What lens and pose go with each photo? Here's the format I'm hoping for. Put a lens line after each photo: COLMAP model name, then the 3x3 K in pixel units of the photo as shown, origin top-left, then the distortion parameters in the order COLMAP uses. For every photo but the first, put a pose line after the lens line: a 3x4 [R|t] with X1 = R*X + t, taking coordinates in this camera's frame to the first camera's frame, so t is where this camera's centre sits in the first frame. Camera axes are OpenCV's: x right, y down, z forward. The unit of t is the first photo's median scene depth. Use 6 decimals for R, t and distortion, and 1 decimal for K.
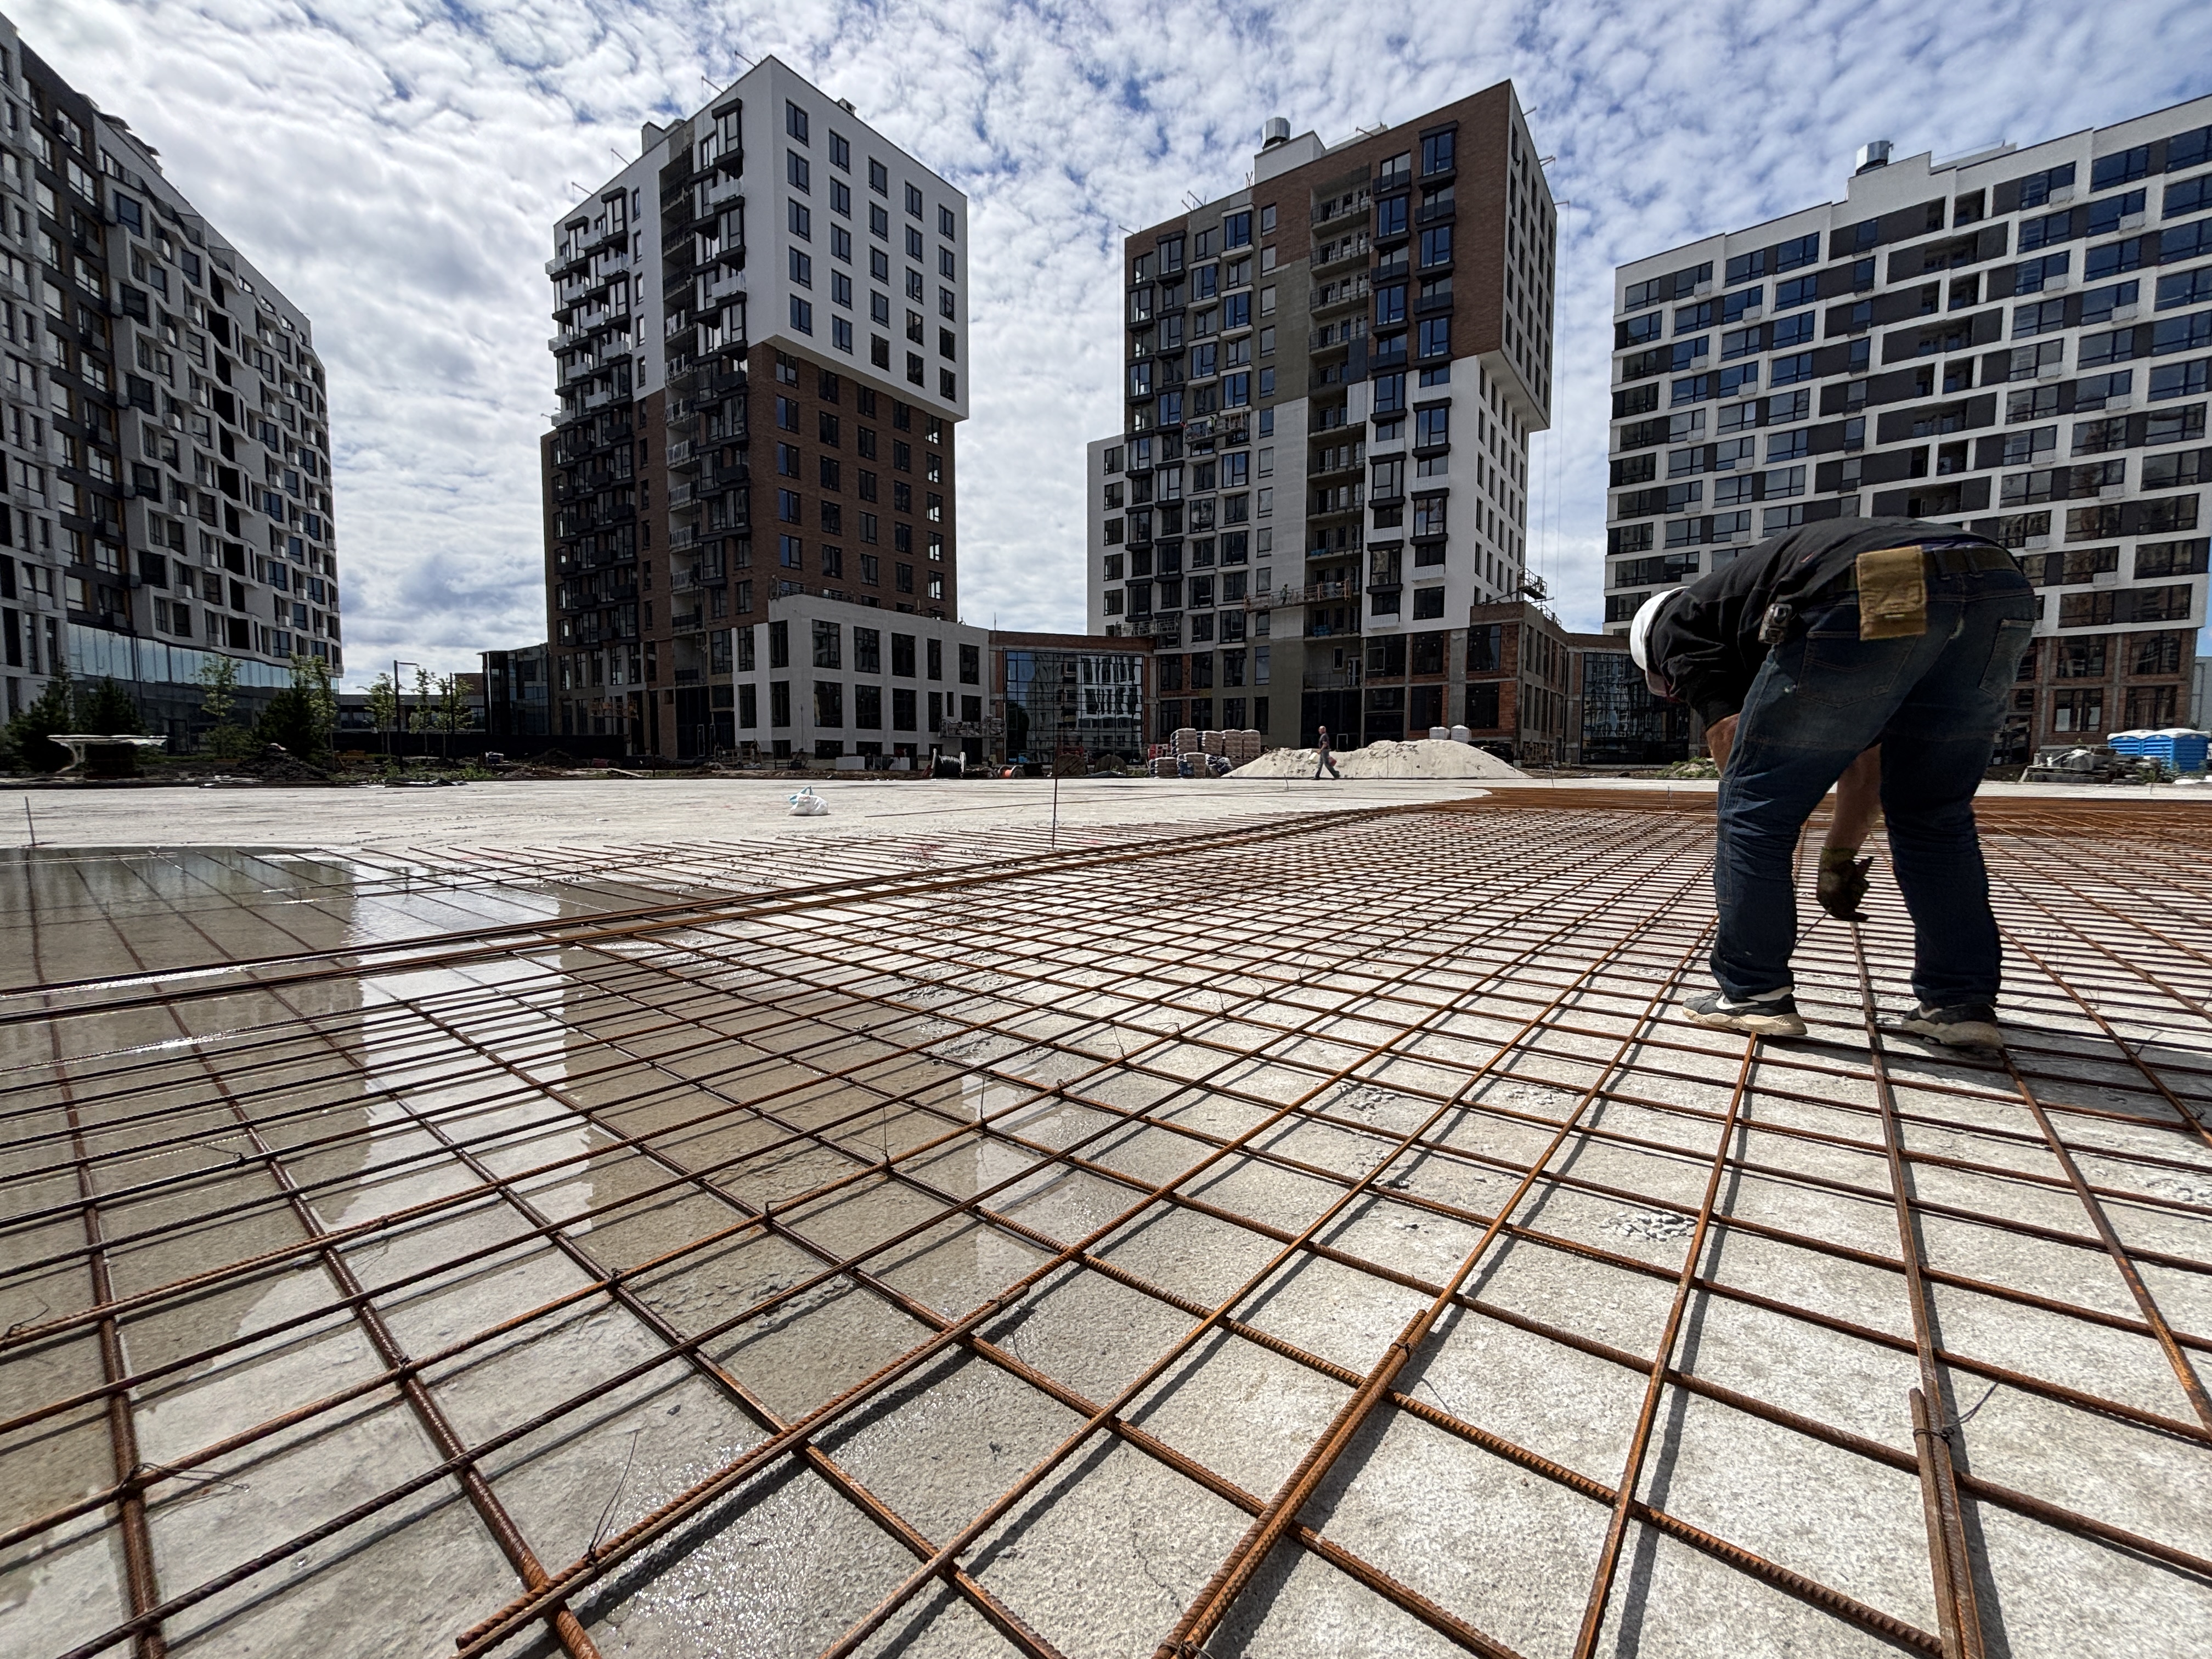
lens RADIAL K [[893.0, 0, 1101.8], [0, 893.0, 831.9], [0, 0, 1]] dist [0.001665, -0.001220]
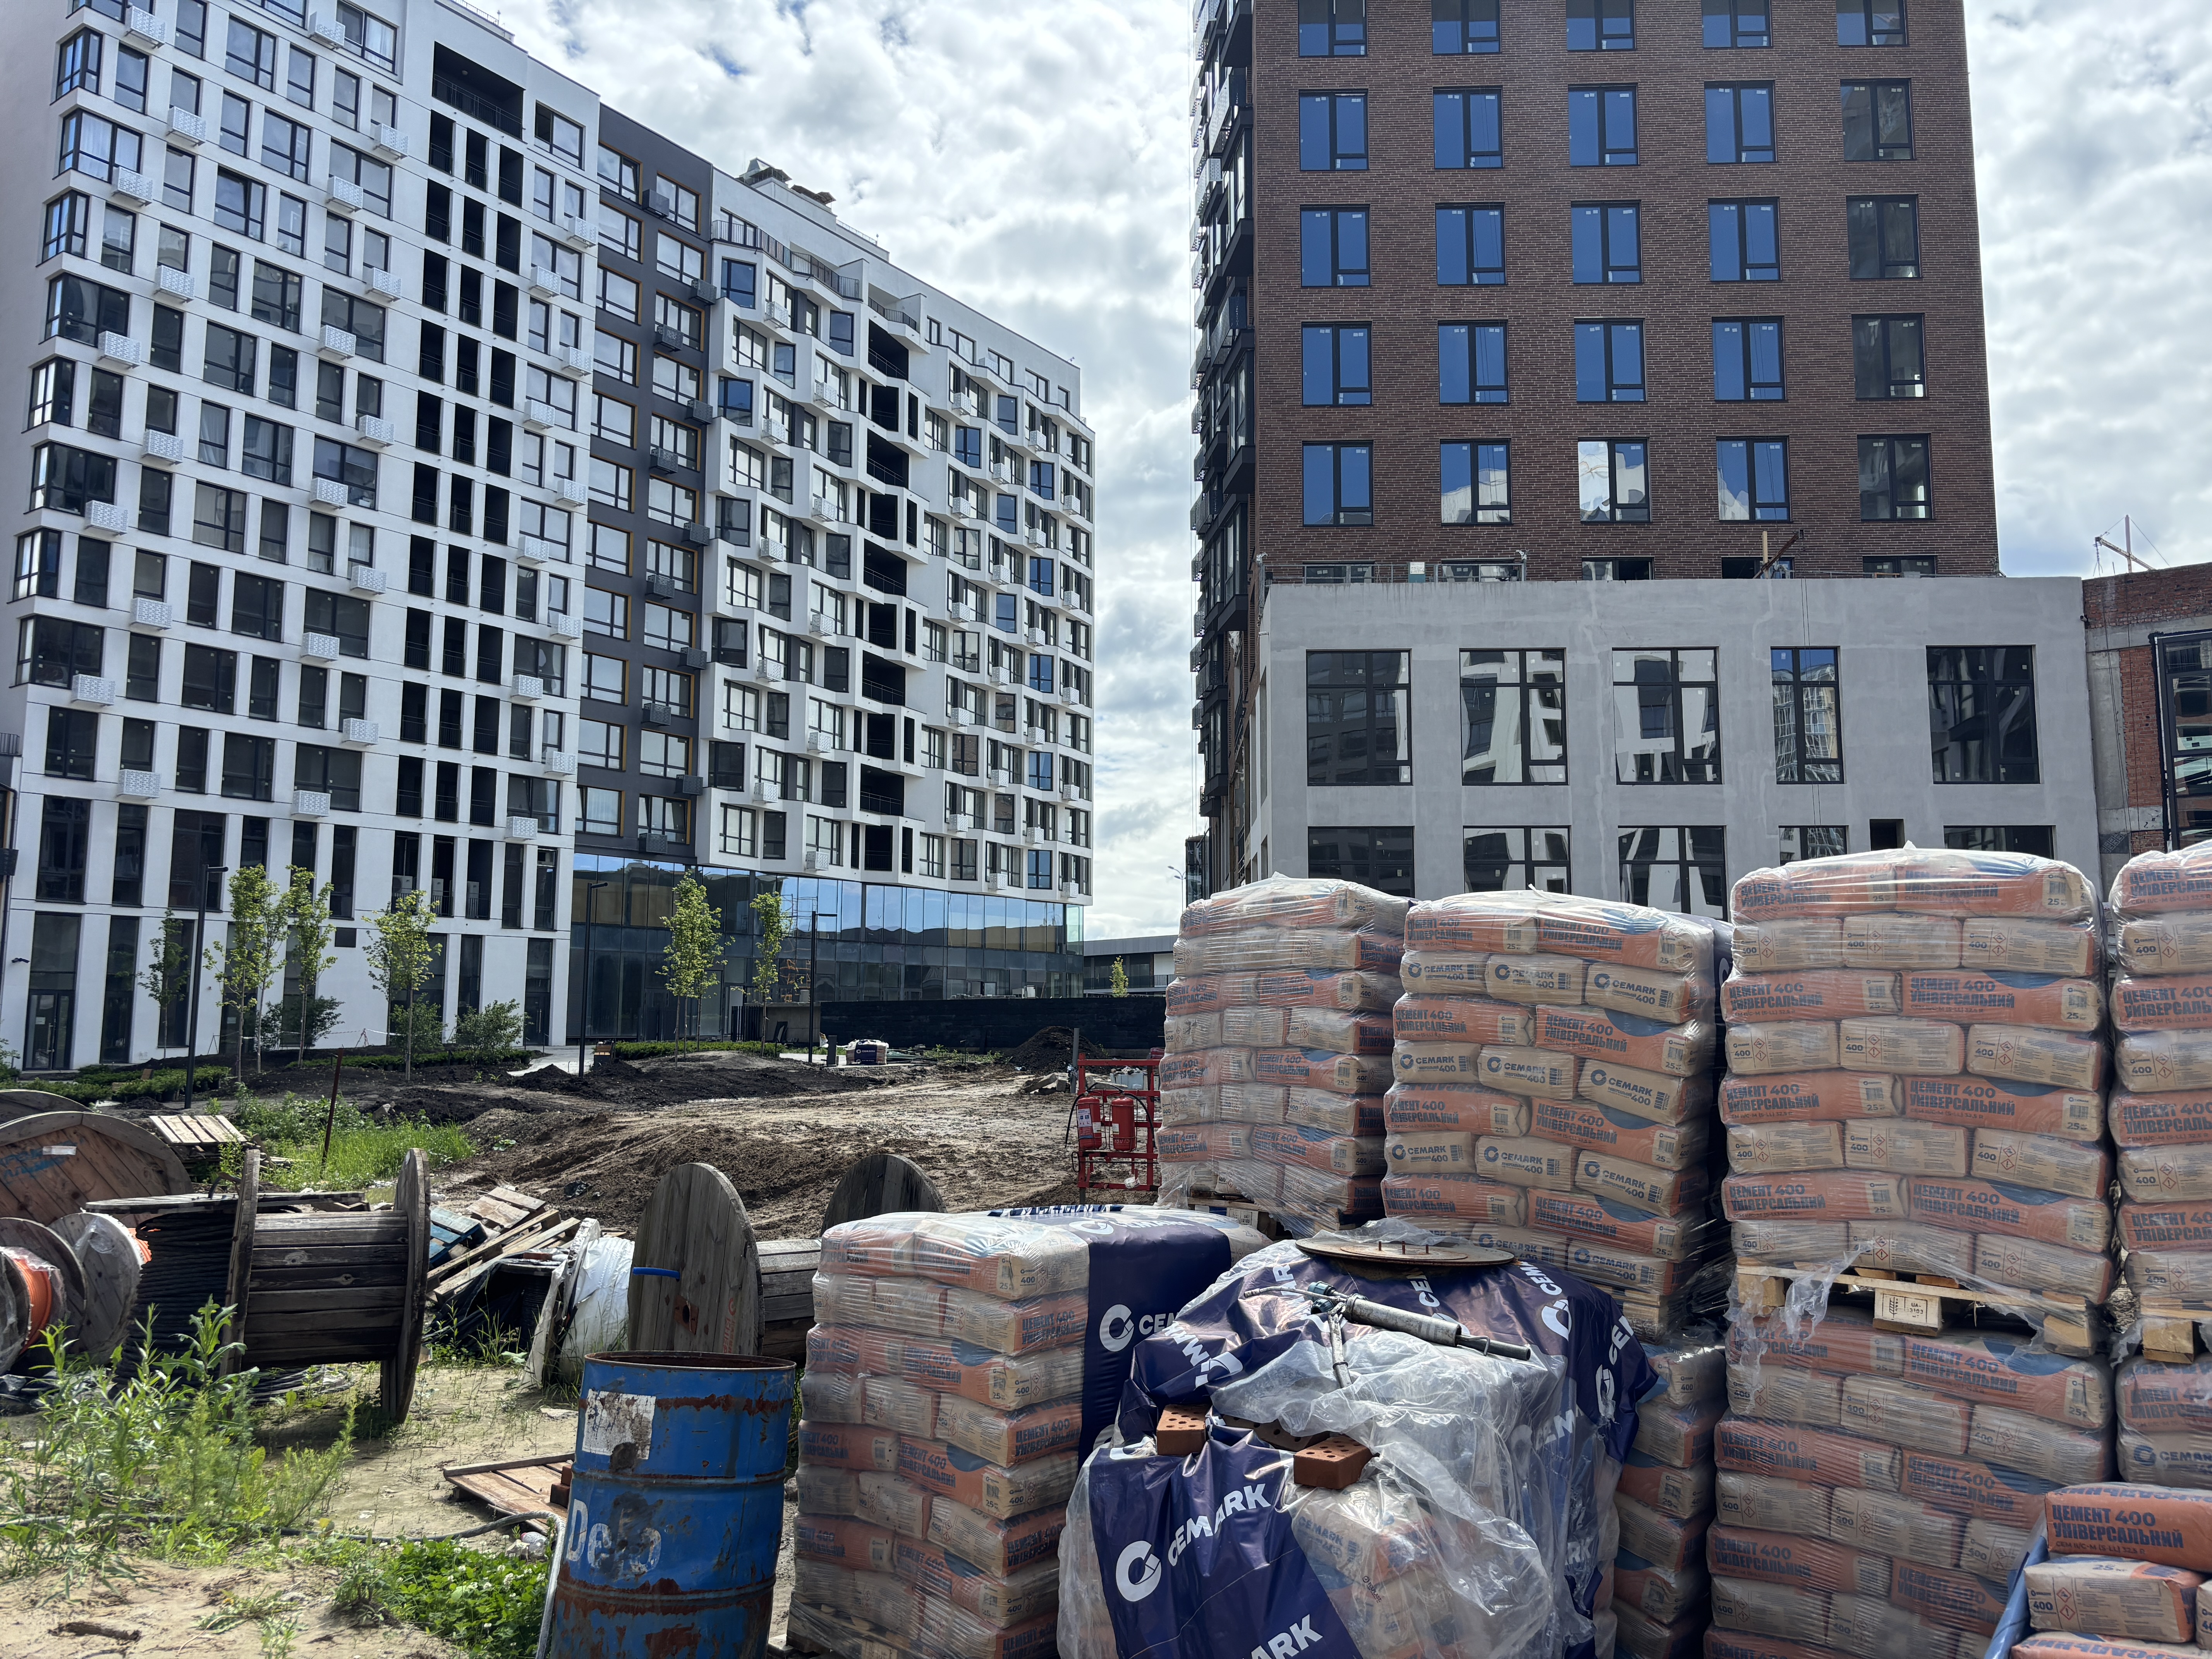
lens RADIAL K [[1669.3, 0, 1103.1], [0, 1669.3, 832.4], [0, 0, 1]] dist [0.035809, -0.029194]
pose [[0.563248, -0.099174, -0.820314, 0.124021], [-0.059154, 0.985384, -0.159748, -0.055382], [0.824168, 0.138503, 0.549149, 0.520876]]
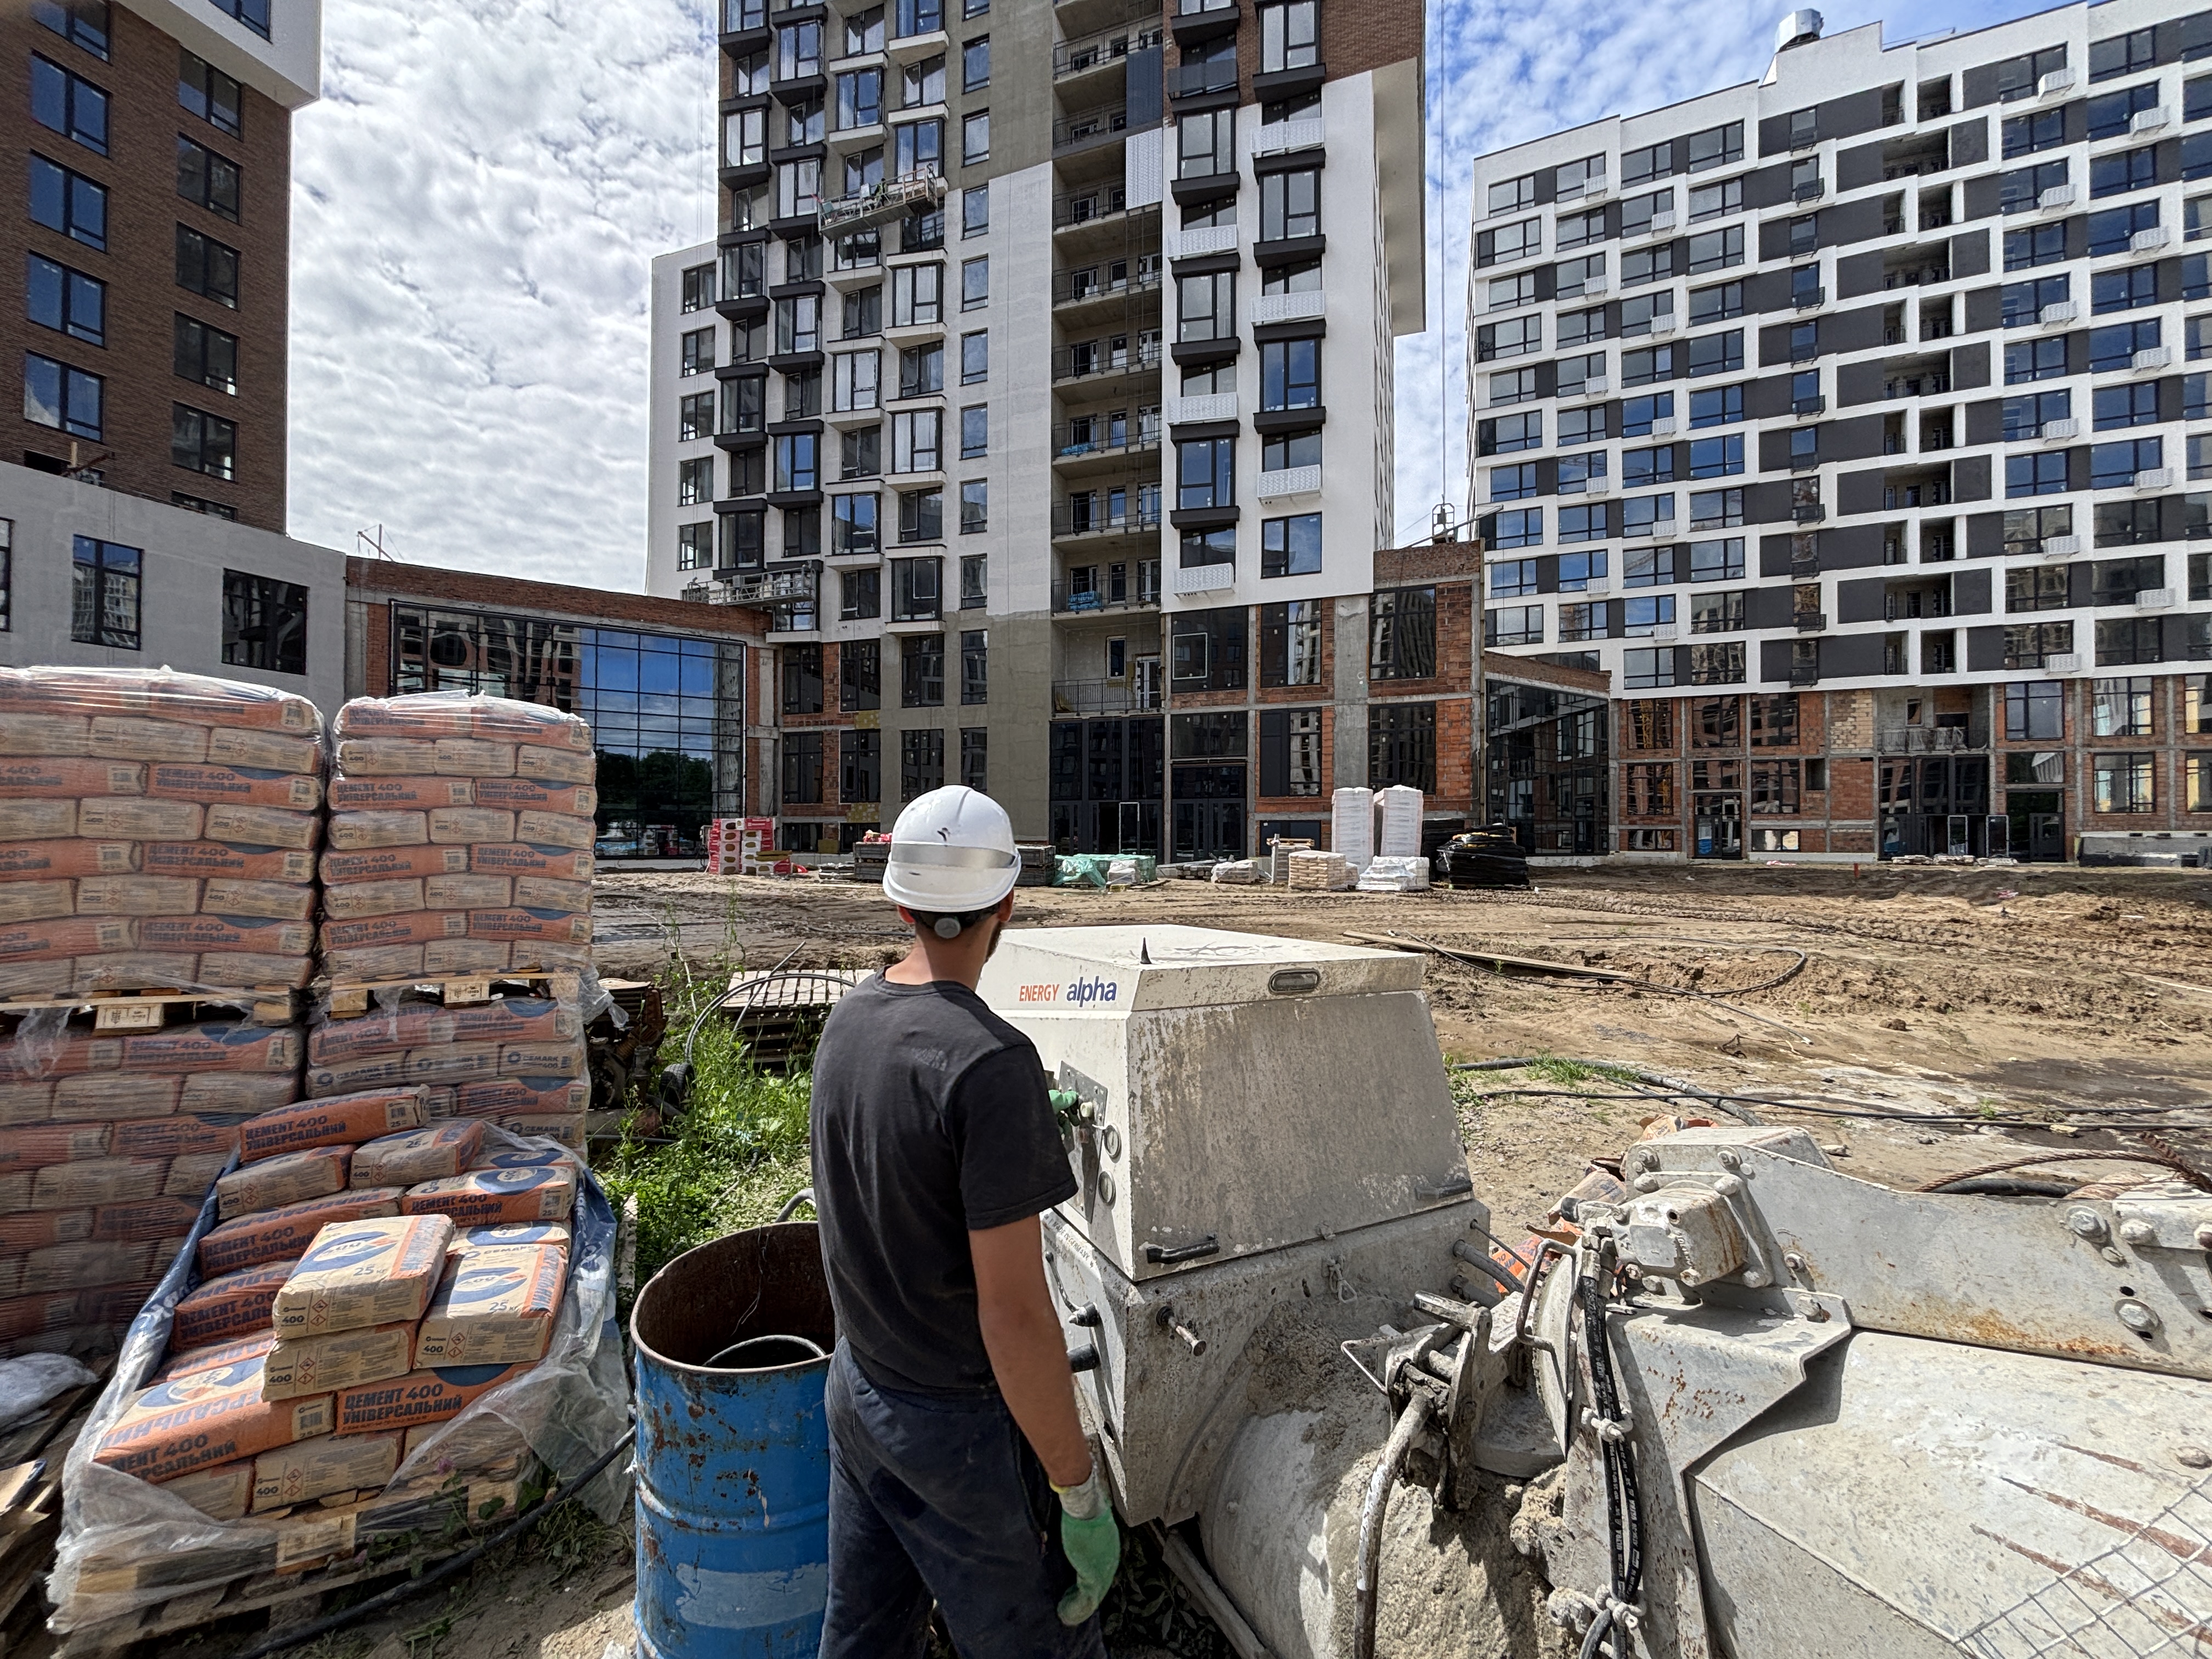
lens RADIAL K [[890.1, 0, 1106.0], [0, 890.1, 832.6], [0, 0, 1]] dist [-0.001805, 0.000763]
pose [[0.963087, 0.004381, 0.269154, 0.122991], [0.016042, 0.997156, -0.073633, -0.055040], [-0.268711, 0.075232, 0.960278, 0.523976]]
